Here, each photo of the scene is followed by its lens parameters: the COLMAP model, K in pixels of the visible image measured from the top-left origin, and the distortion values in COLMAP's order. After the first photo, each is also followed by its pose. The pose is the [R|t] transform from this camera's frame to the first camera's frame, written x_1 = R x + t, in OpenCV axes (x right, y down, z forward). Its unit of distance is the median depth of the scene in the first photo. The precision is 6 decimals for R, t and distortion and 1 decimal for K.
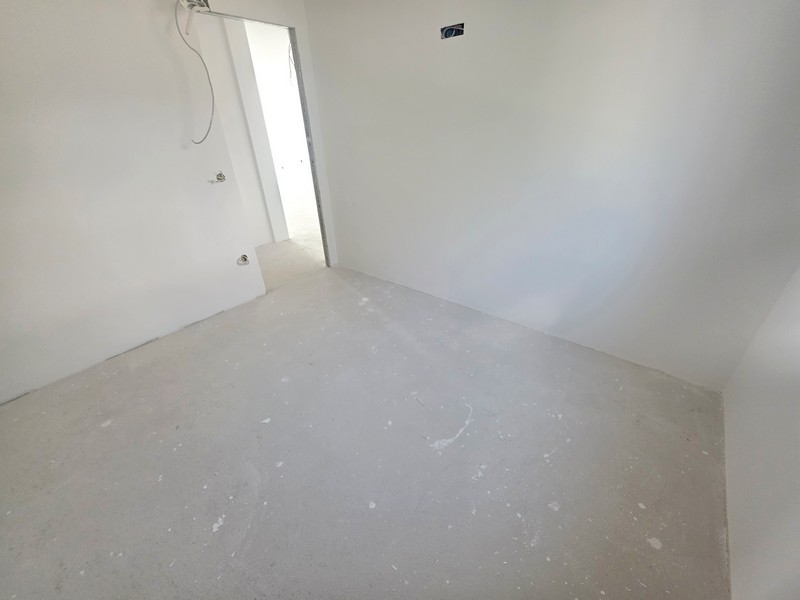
lens RADIAL K [[320.2, 0, 401.1], [0, 320.2, 299.4], [0, 0, 1]] dist [0.000086, 0.000426]
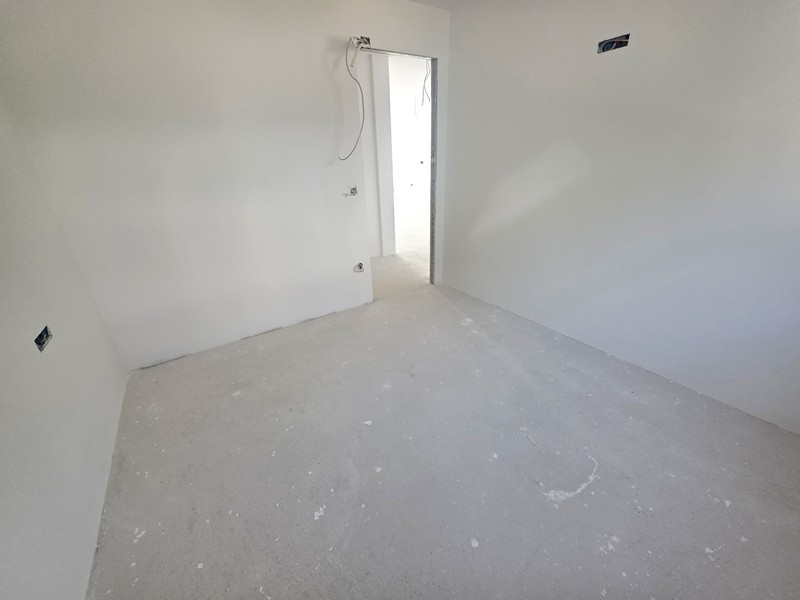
lens RADIAL K [[320.2, 0, 397.8], [0, 320.2, 300.4], [0, 0, 1]] dist [0.000086, 0.000426]
pose [[0.955902, 0.123868, -0.266286, -0.096402], [-0.143271, 0.988174, -0.054640, 0.035299], [0.256369, 0.090382, 0.962344, 0.015517]]
